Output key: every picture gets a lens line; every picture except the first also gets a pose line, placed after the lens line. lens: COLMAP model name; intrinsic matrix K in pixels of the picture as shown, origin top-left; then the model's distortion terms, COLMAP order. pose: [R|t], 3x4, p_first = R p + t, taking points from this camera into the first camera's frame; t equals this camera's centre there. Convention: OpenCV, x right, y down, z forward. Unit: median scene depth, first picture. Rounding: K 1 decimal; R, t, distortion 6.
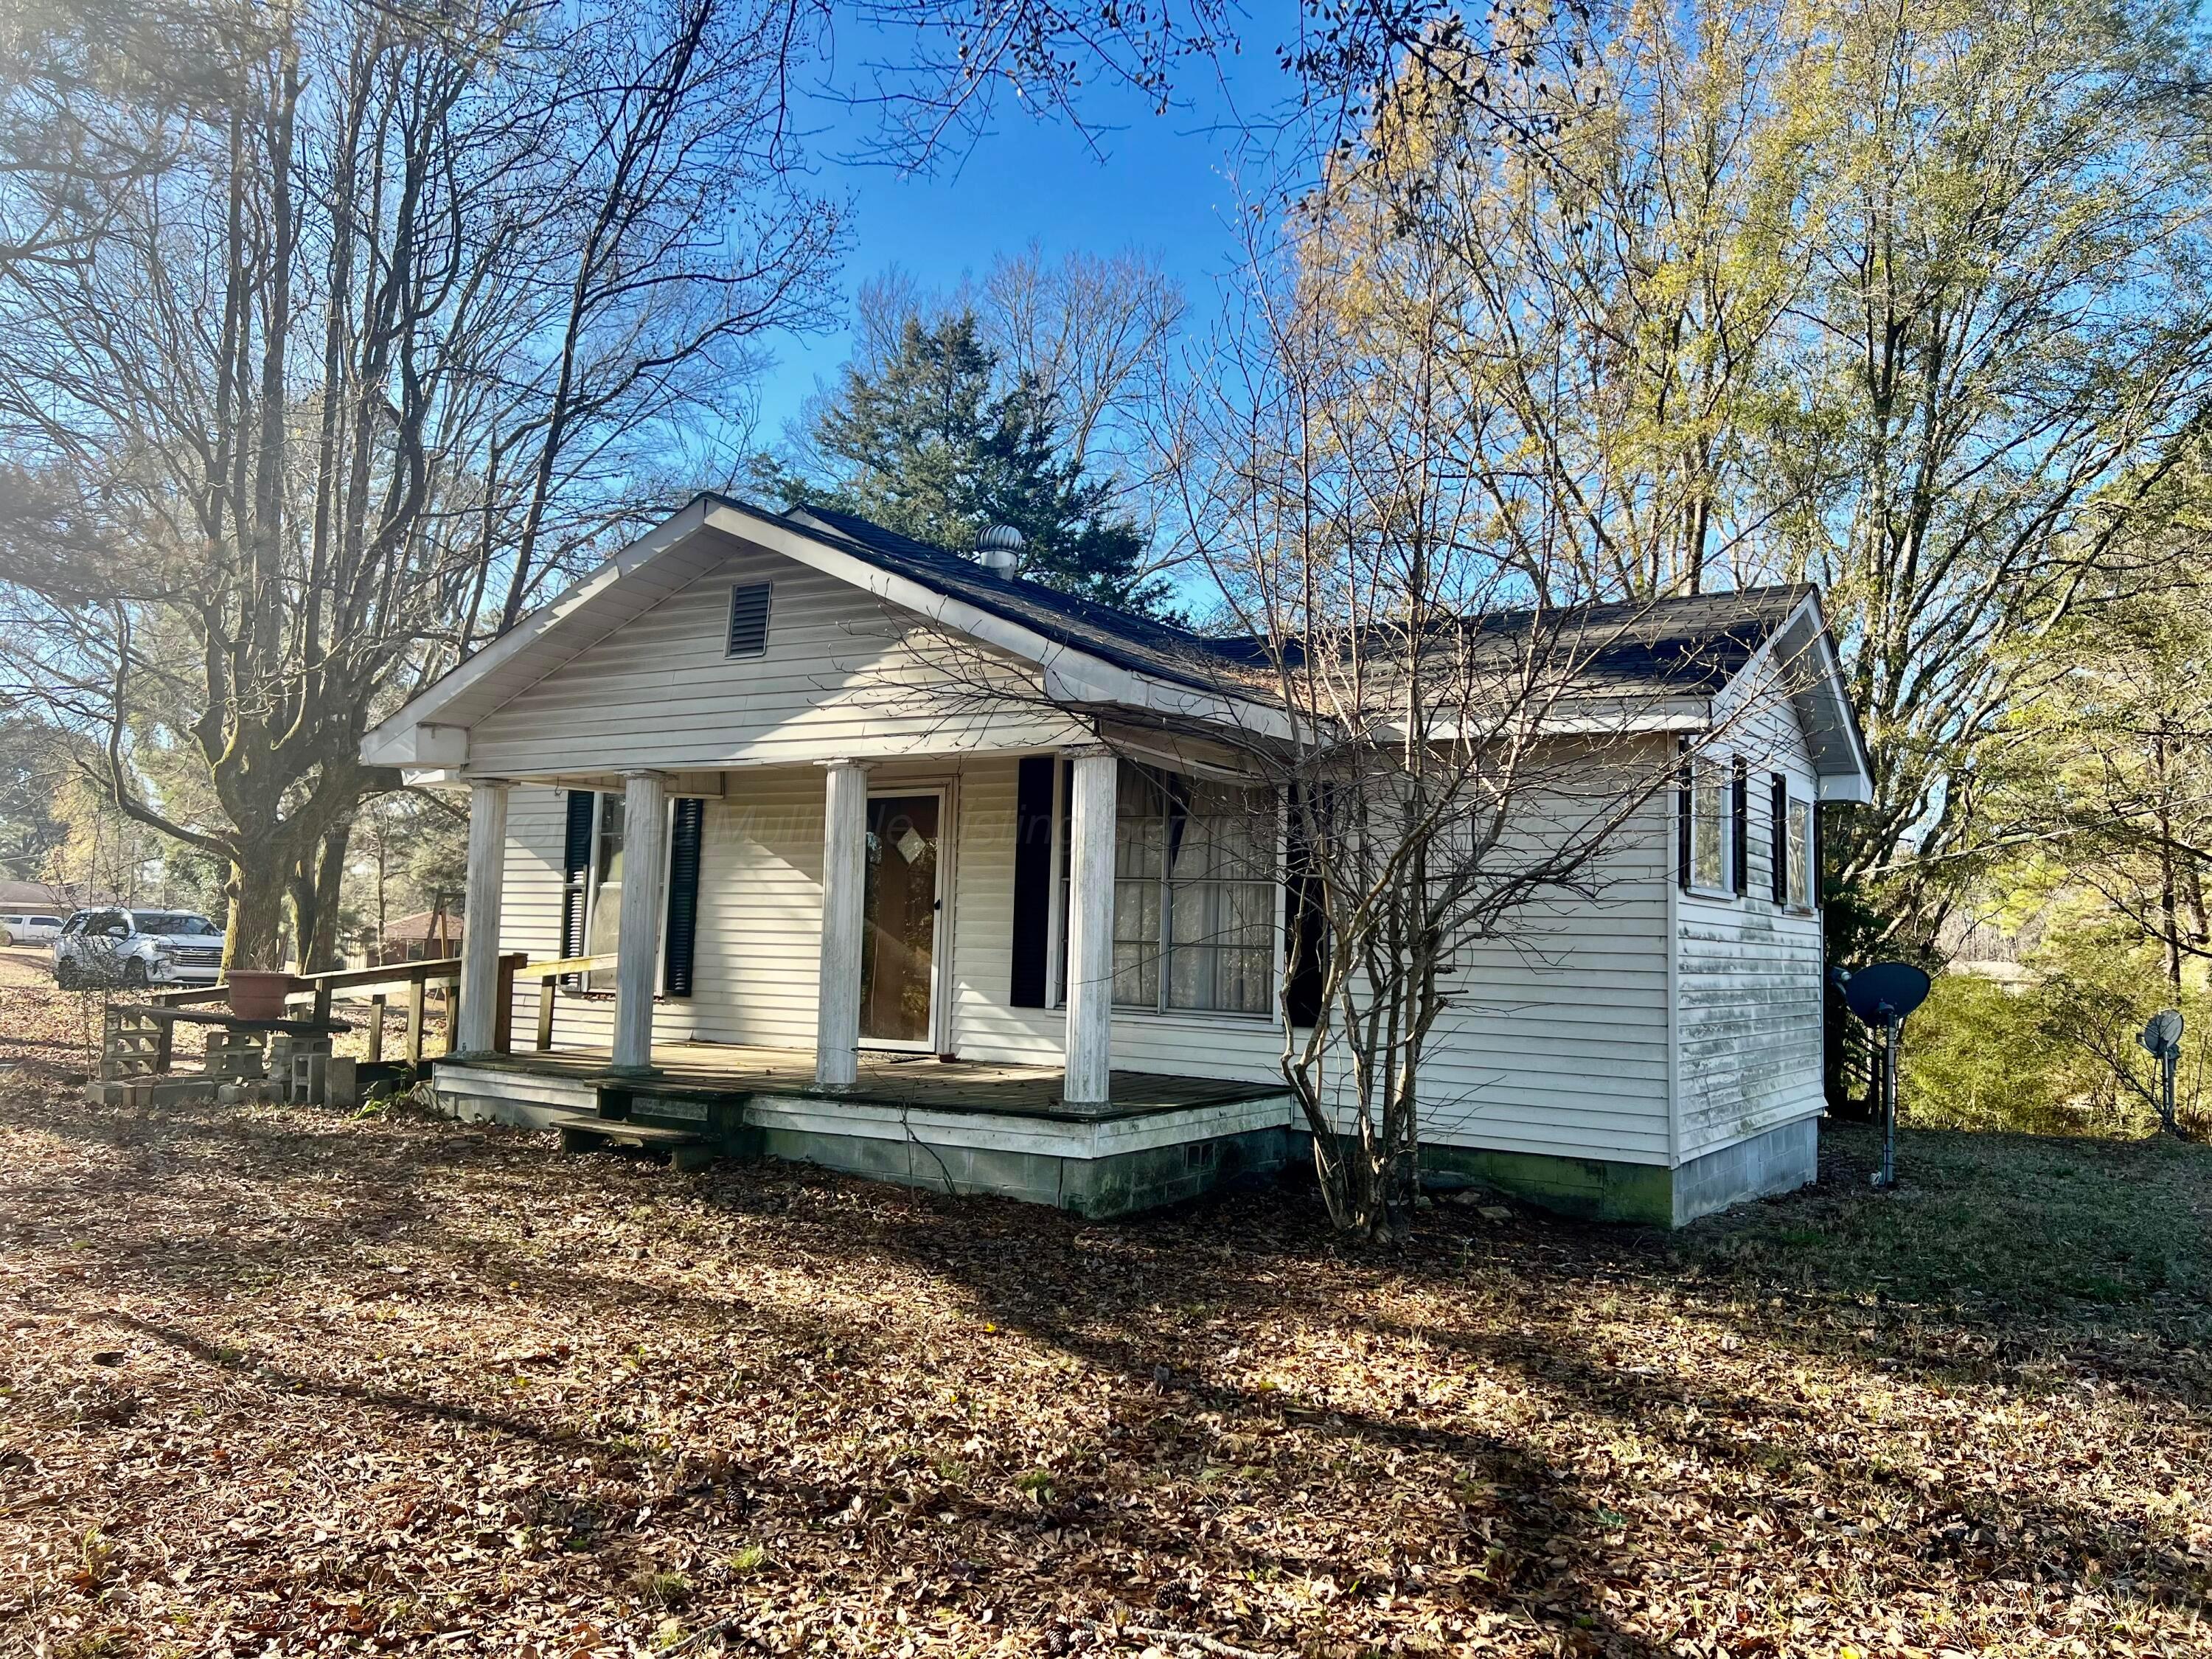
lens RADIAL K [[1653.9, 0, 1107.4], [0, 1653.9, 826.9], [0, 0, 1]] dist [0.050736, -0.009583]
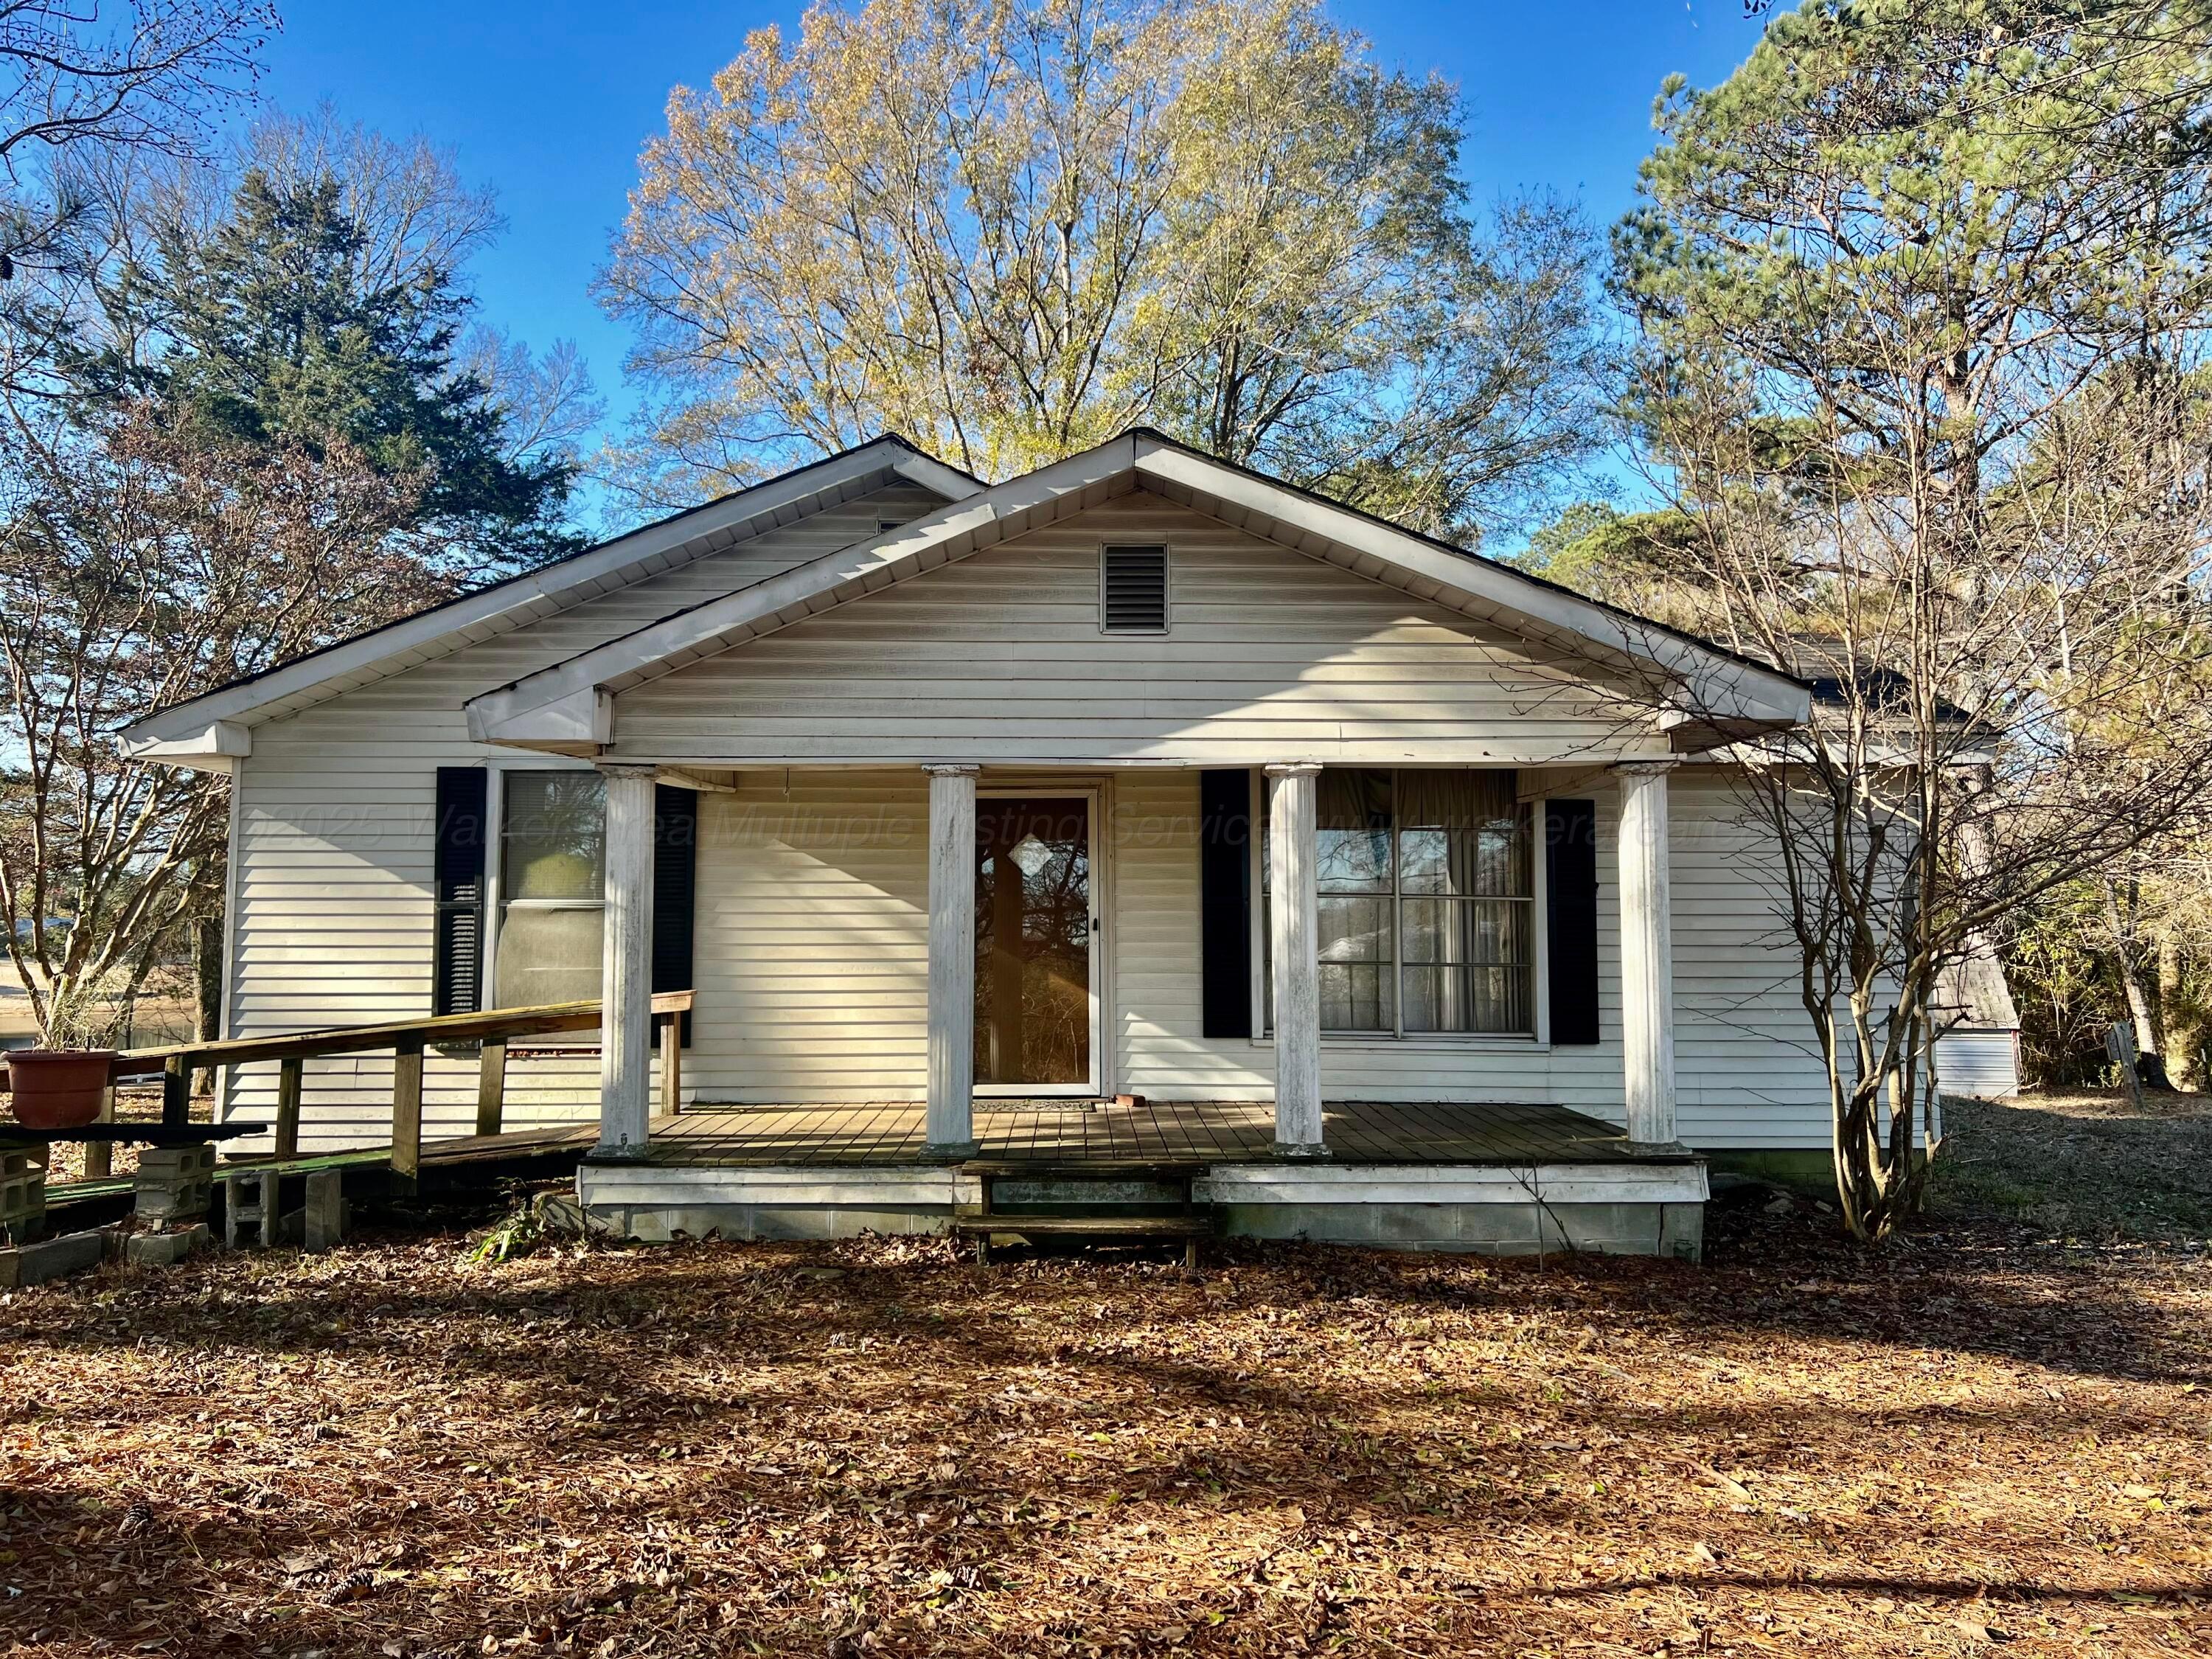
lens RADIAL K [[1653.9, 0, 1105.3], [0, 1653.9, 831.9], [0, 0, 1]] dist [0.050736, -0.009583]
pose [[0.836709, 0.007566, 0.547595, -0.596820], [-0.015945, 0.999817, 0.010549, -0.011067], [-0.547416, -0.017557, 0.836677, 0.284555]]
